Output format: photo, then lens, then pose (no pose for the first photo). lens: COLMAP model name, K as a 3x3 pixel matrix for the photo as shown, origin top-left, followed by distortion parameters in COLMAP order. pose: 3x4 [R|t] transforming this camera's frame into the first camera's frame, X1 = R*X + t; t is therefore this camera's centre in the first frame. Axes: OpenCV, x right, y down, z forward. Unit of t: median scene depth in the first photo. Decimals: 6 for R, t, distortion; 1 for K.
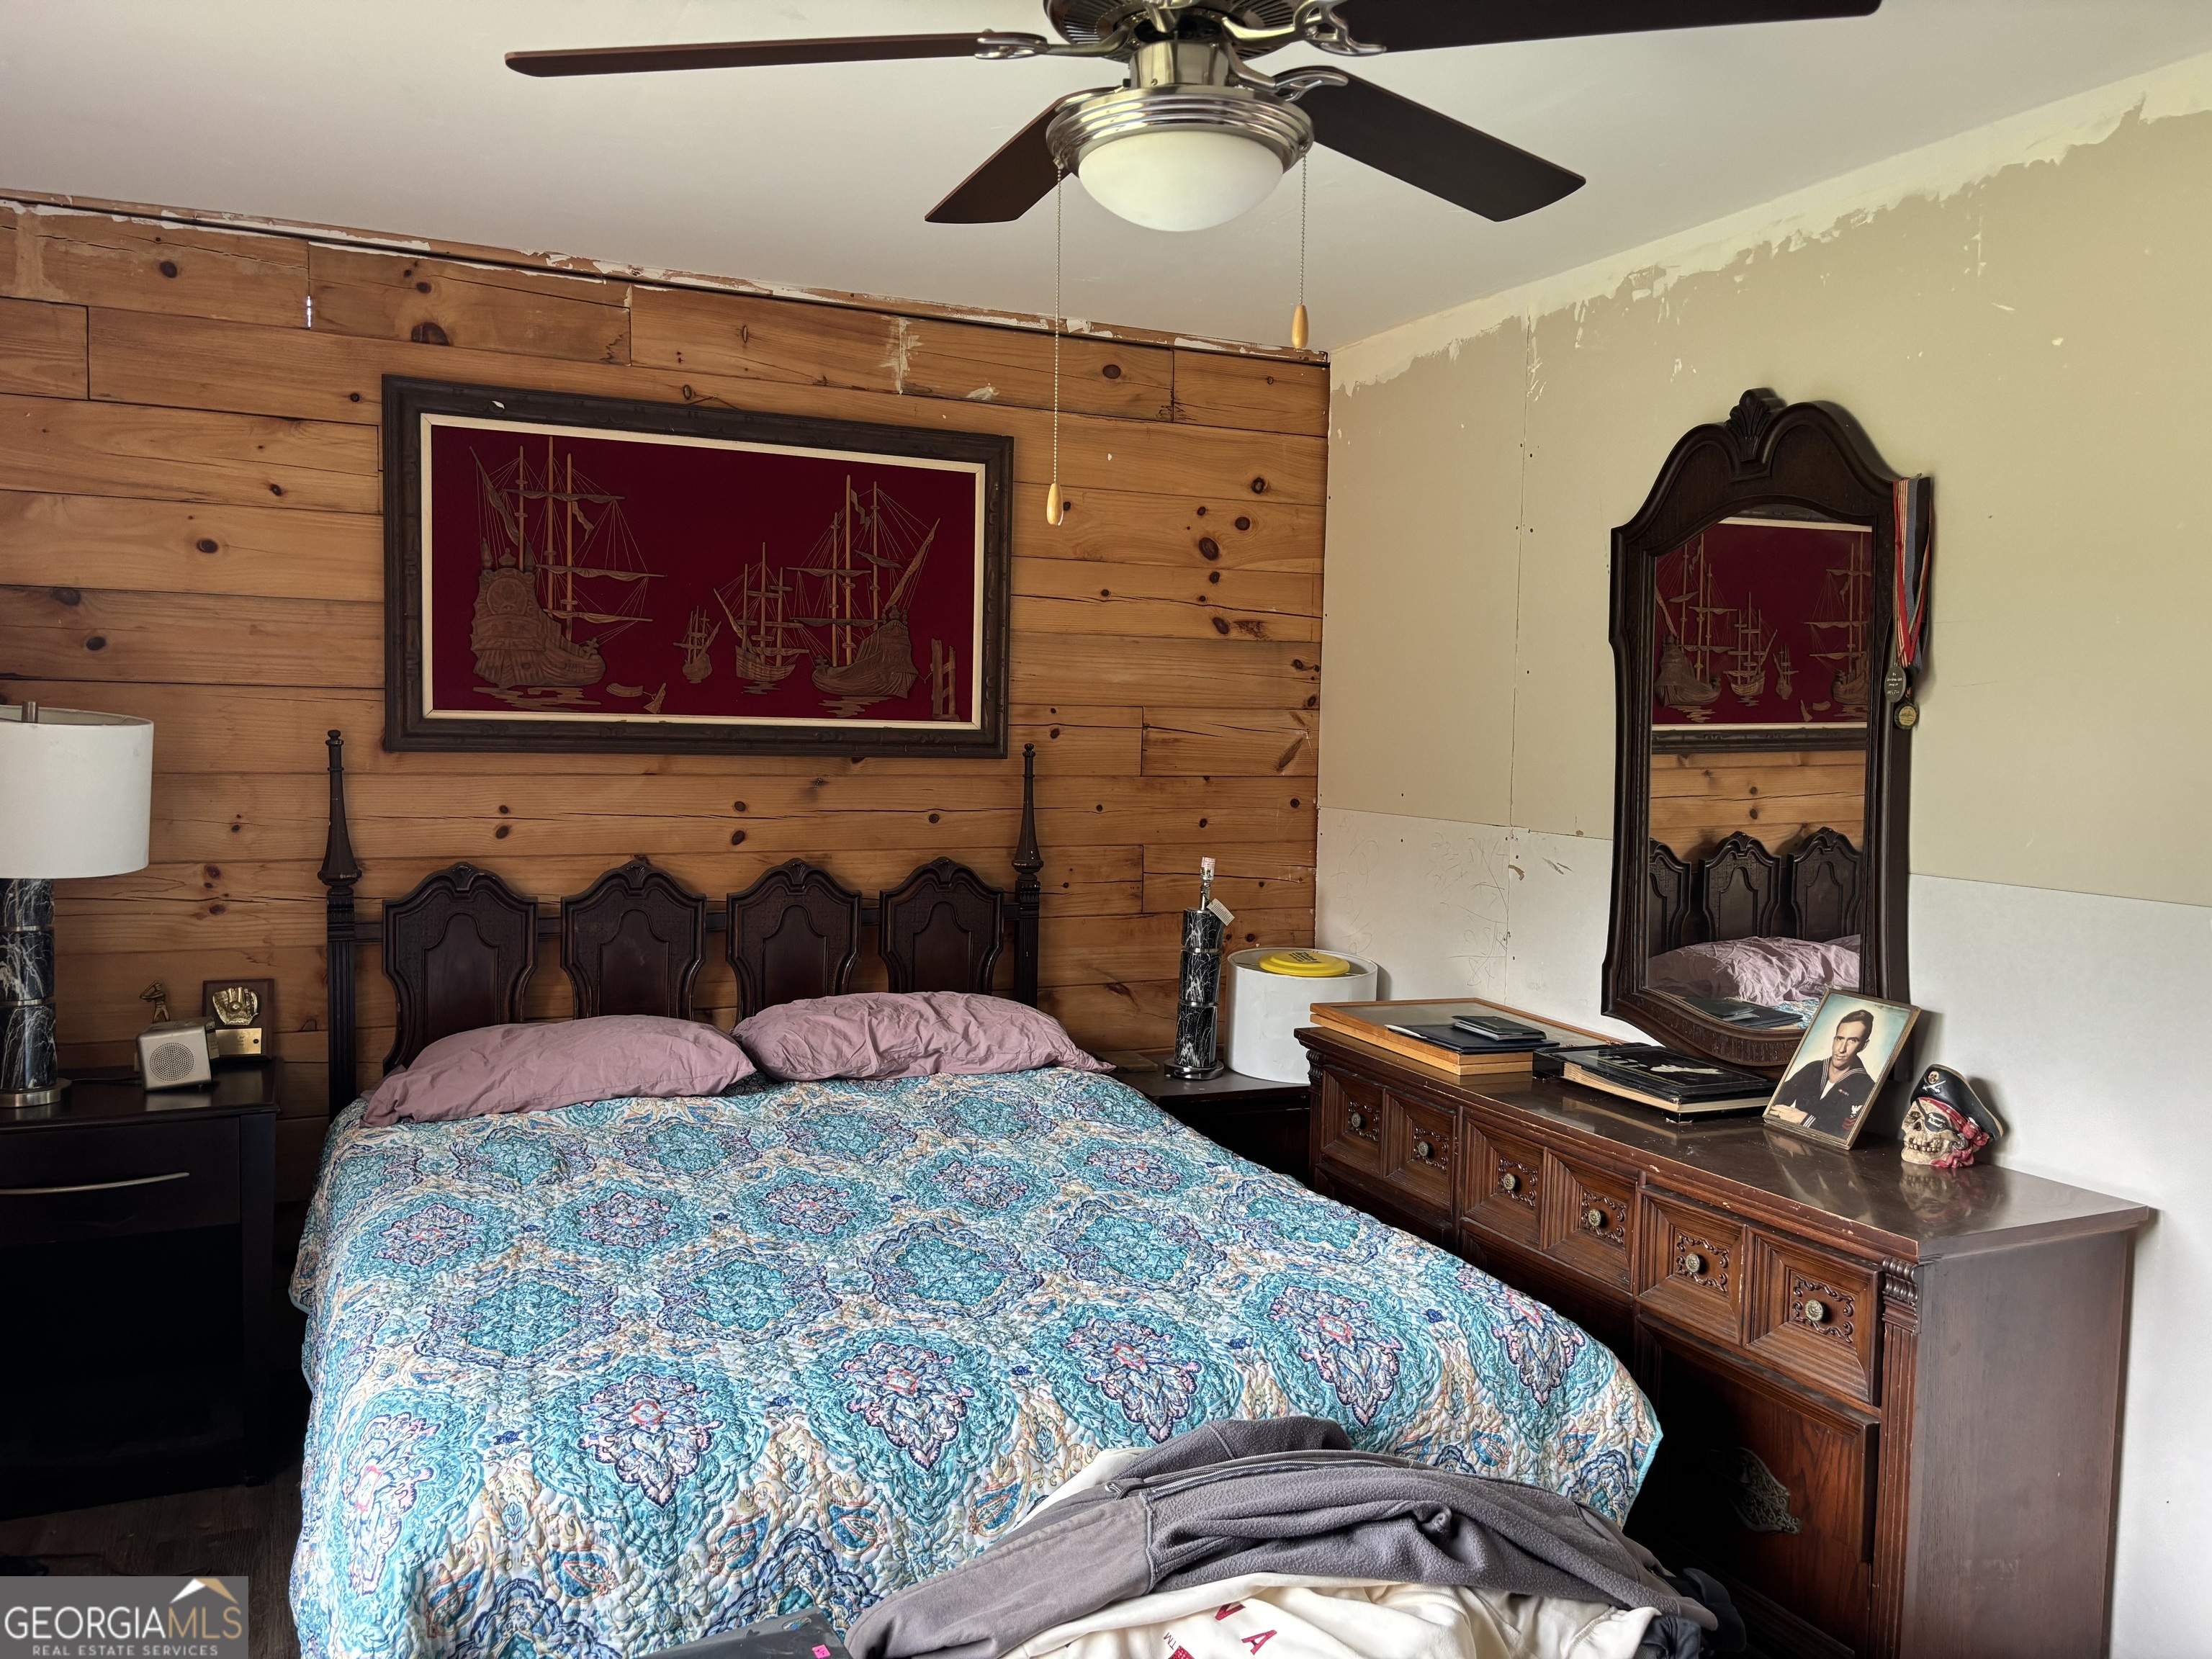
lens RADIAL K [[1668.0, 0, 1121.5], [0, 1668.0, 826.6], [0, 0, 1]] dist [0.046944, -0.052544]
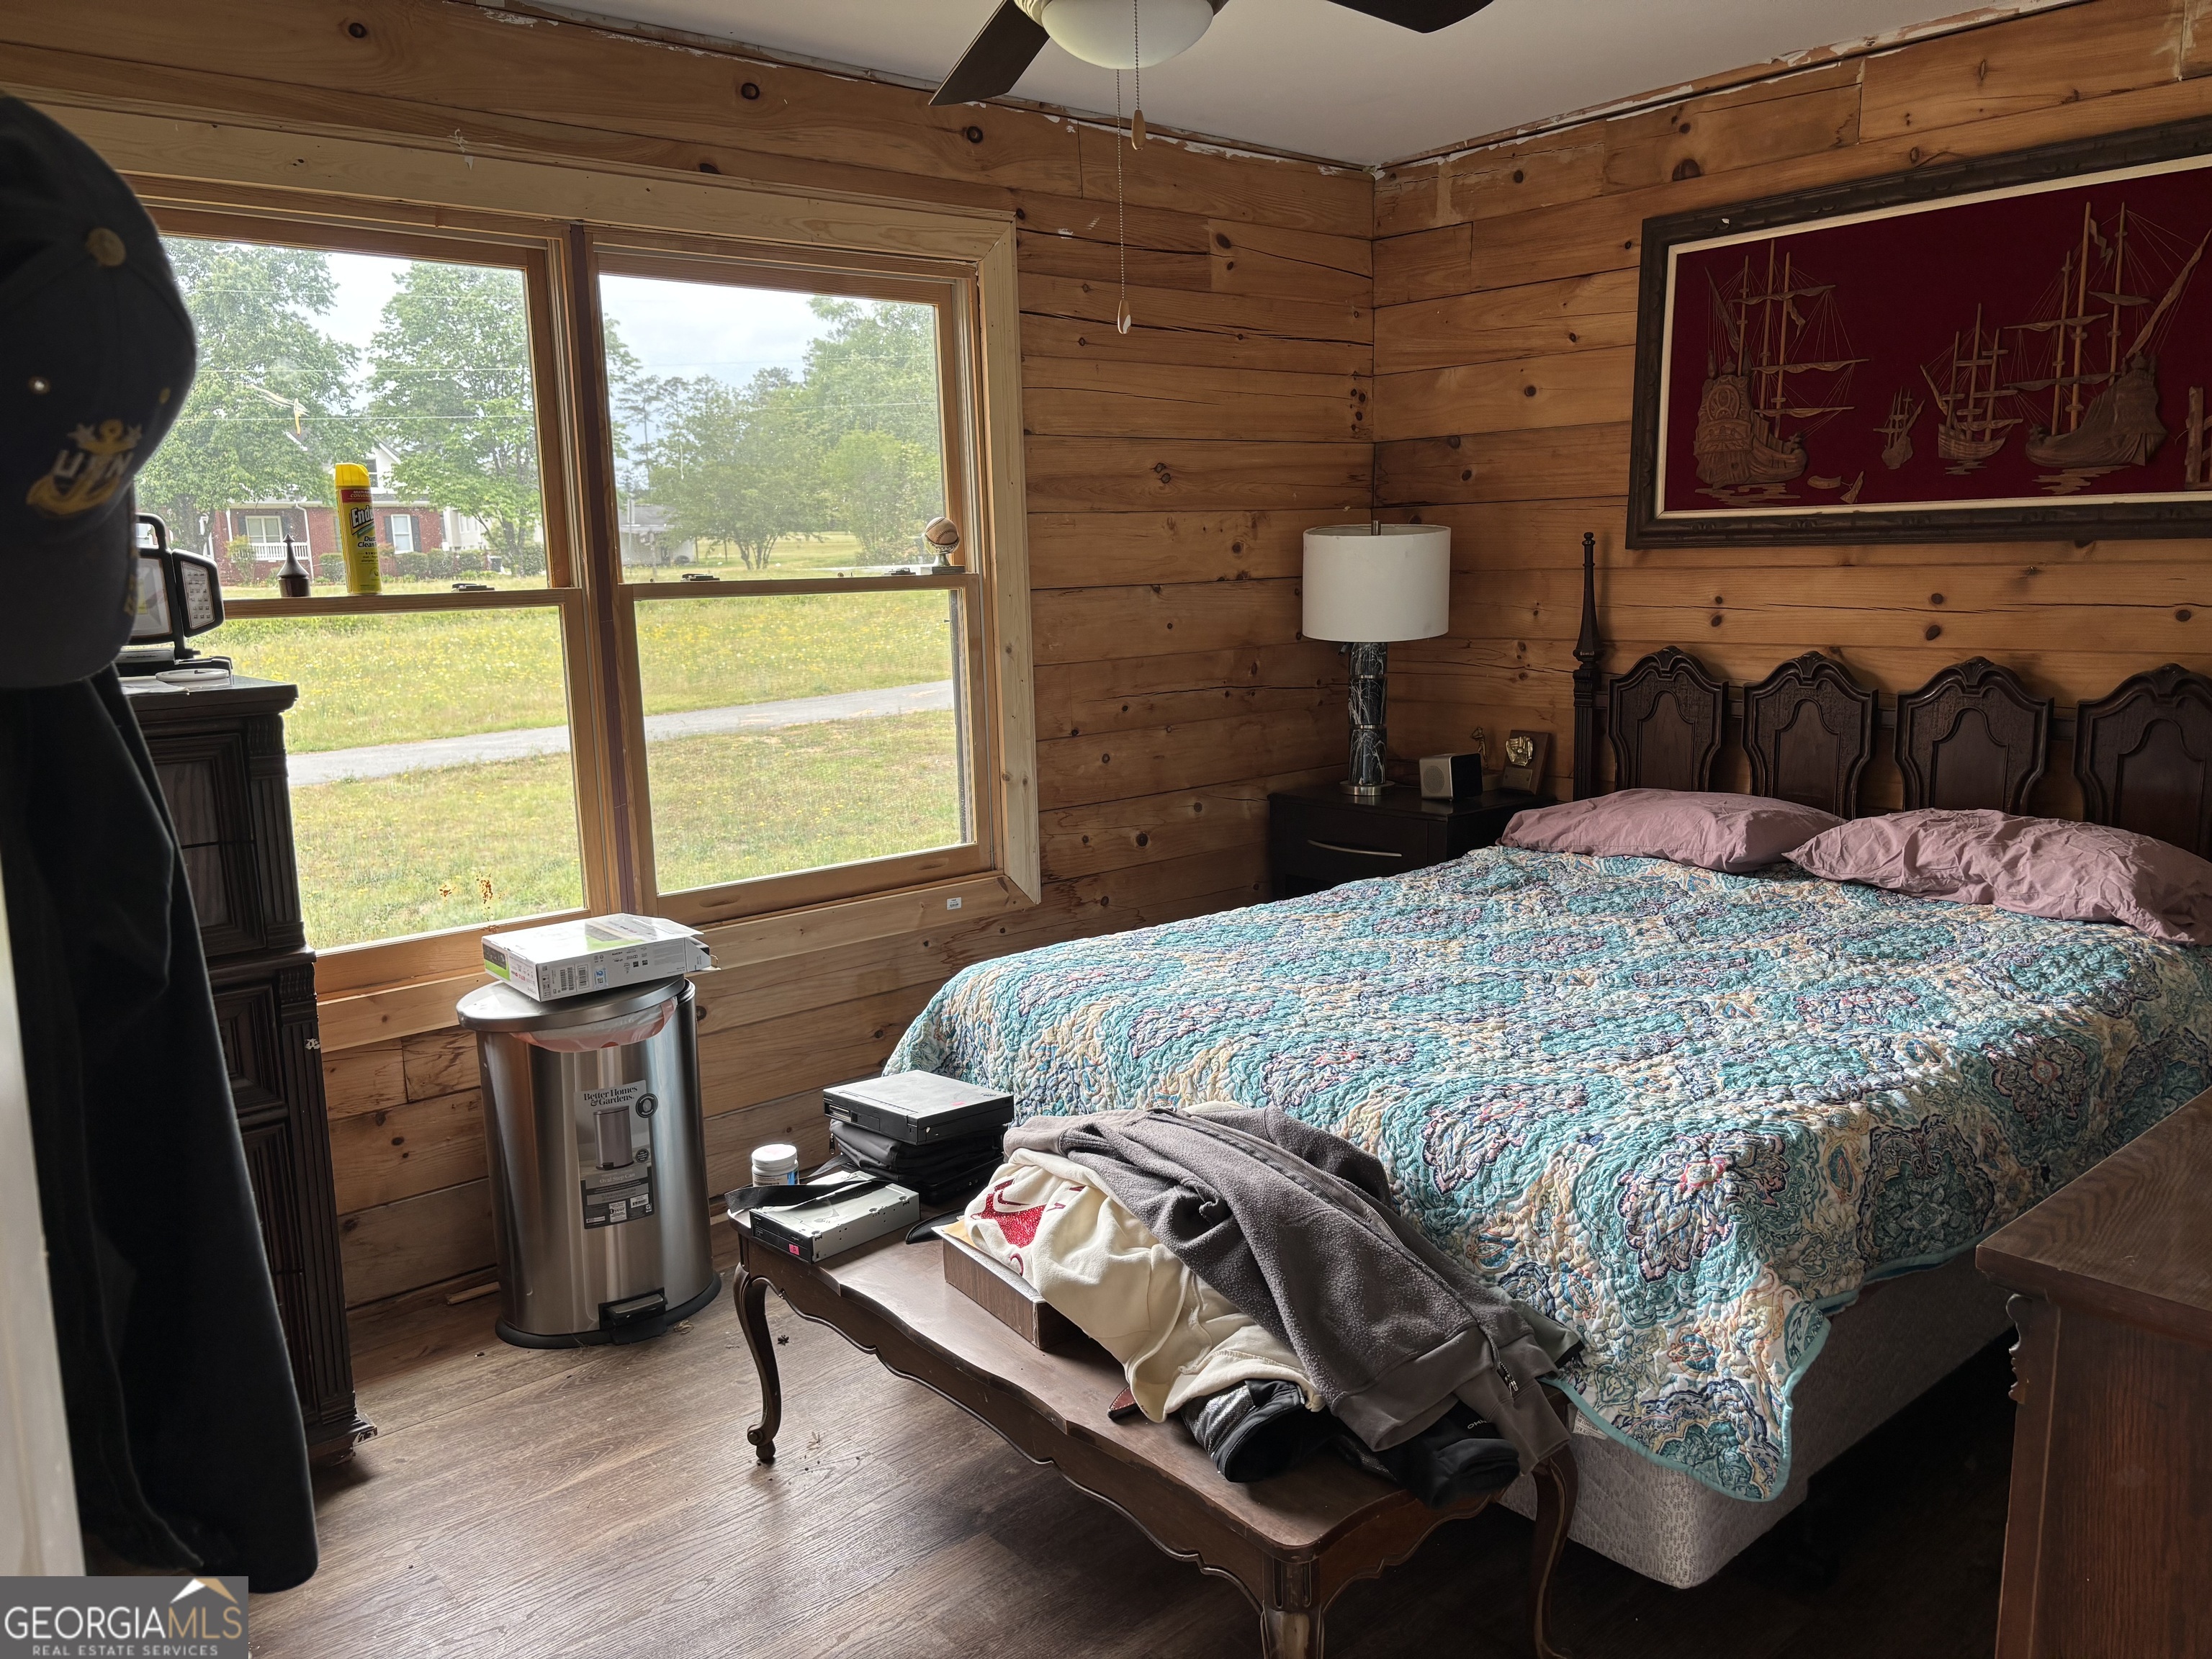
lens RADIAL K [[1668.0, 0, 1108.1], [0, 1668.0, 822.1], [0, 0, 1]] dist [0.046944, -0.052544]
pose [[0.273704, 0.126014, -0.953523, 0.597276], [-0.035959, 0.992028, 0.120781, 0.015782], [0.961141, 0.001230, 0.276054, 0.317652]]
